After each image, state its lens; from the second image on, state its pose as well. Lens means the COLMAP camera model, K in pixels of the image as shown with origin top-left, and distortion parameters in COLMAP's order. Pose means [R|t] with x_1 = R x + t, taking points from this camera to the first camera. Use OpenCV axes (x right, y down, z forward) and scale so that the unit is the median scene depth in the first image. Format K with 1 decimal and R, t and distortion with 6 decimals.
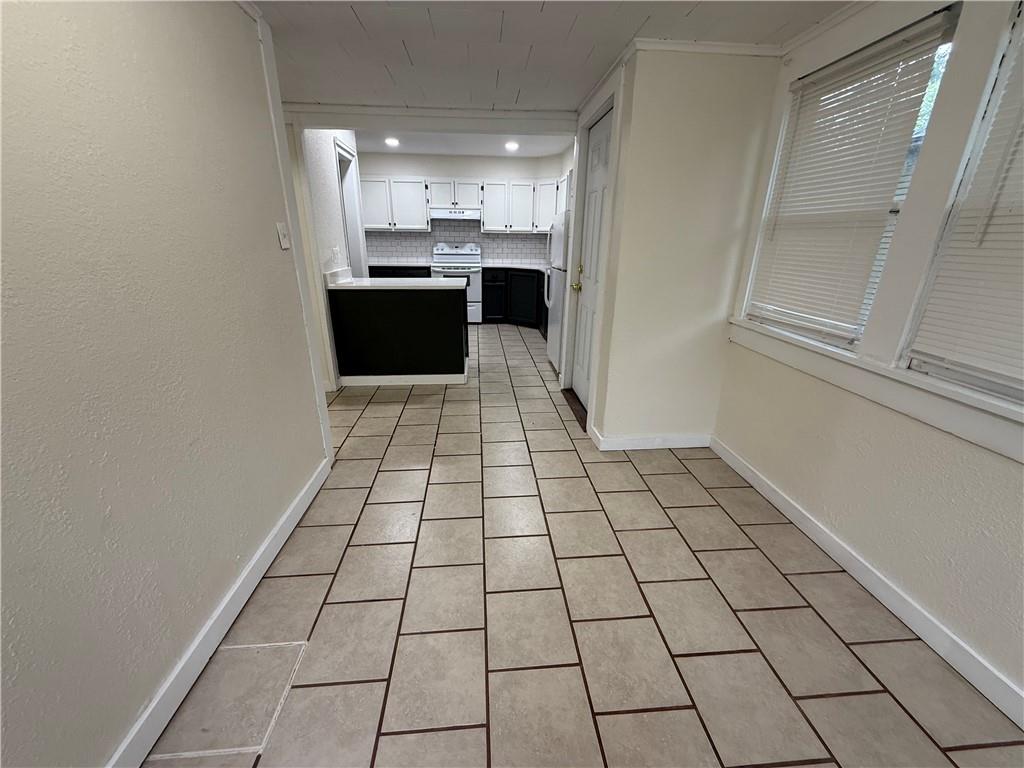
lens RADIAL K [[407.5, 0, 509.3], [0, 407.5, 385.0], [0, 0, 1]] dist [0.000187, -0.000053]
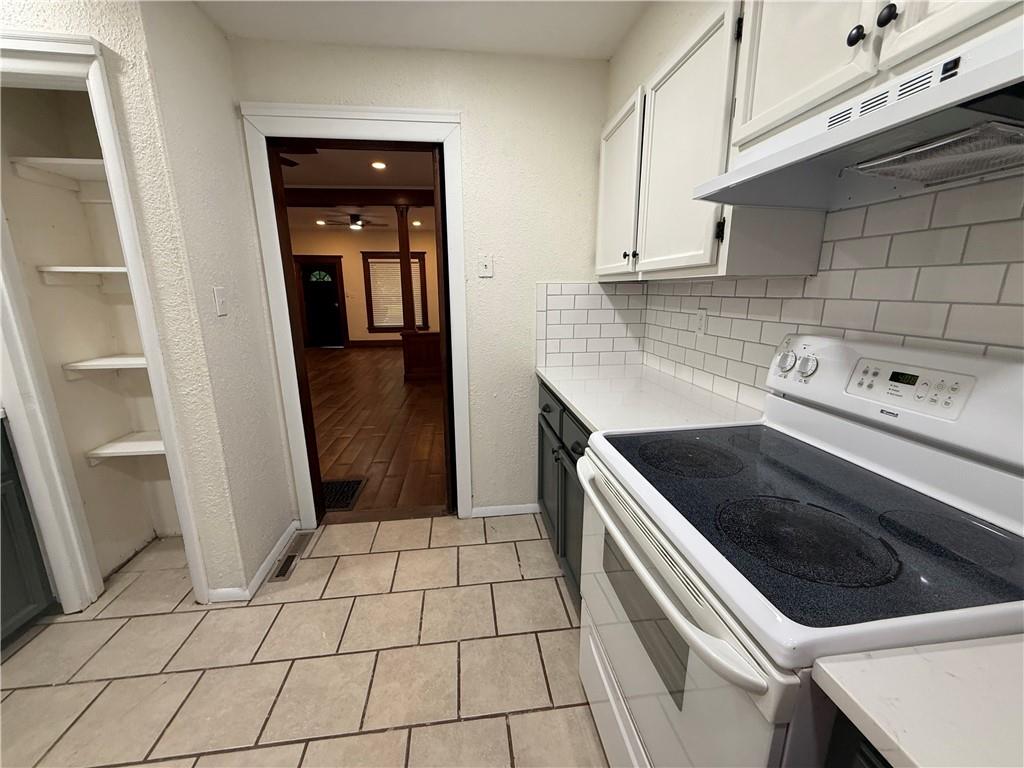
lens RADIAL K [[407.5, 0, 509.3], [0, 407.5, 385.0], [0, 0, 1]] dist [0.000187, -0.000053]
pose [[0.039643, 0.214432, -0.975934, -0.003915], [-0.336212, 0.922615, 0.189060, -0.332309], [0.940952, 0.320626, 0.108670, 0.903835]]
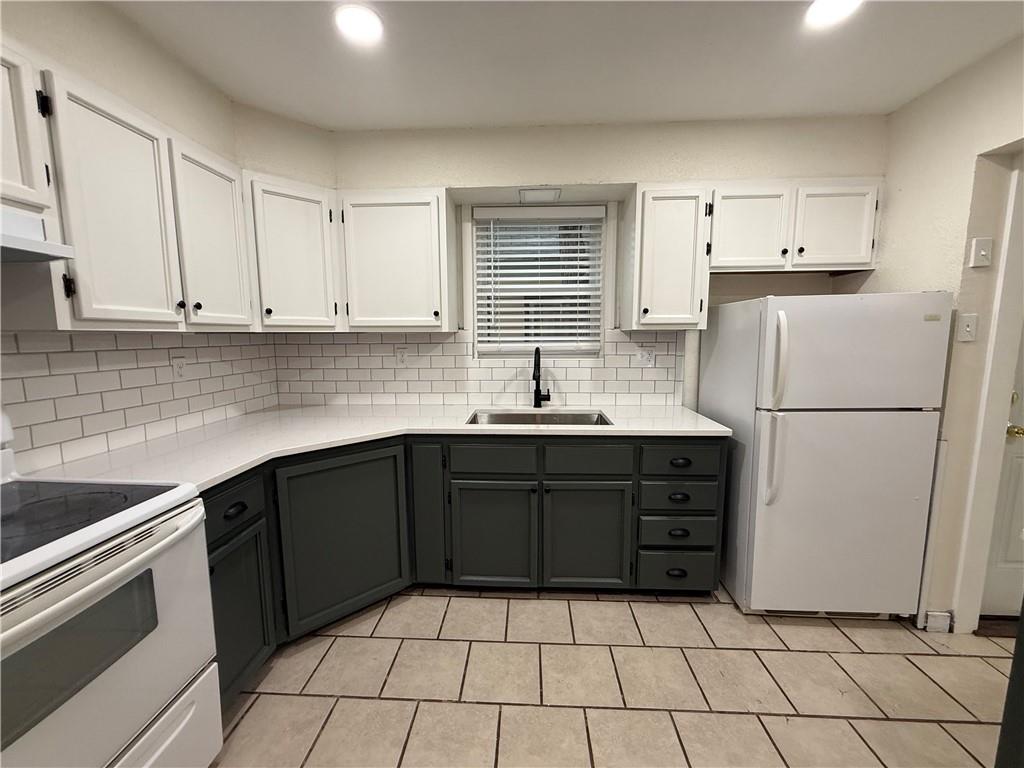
lens RADIAL K [[407.5, 0, 509.3], [0, 407.5, 385.0], [0, 0, 1]] dist [0.000187, -0.000053]
pose [[0.133068, -0.132931, 0.982152, -0.229888], [0.342225, 0.936177, 0.080342, -0.298347], [-0.930148, 0.325426, 0.170067, 0.793954]]
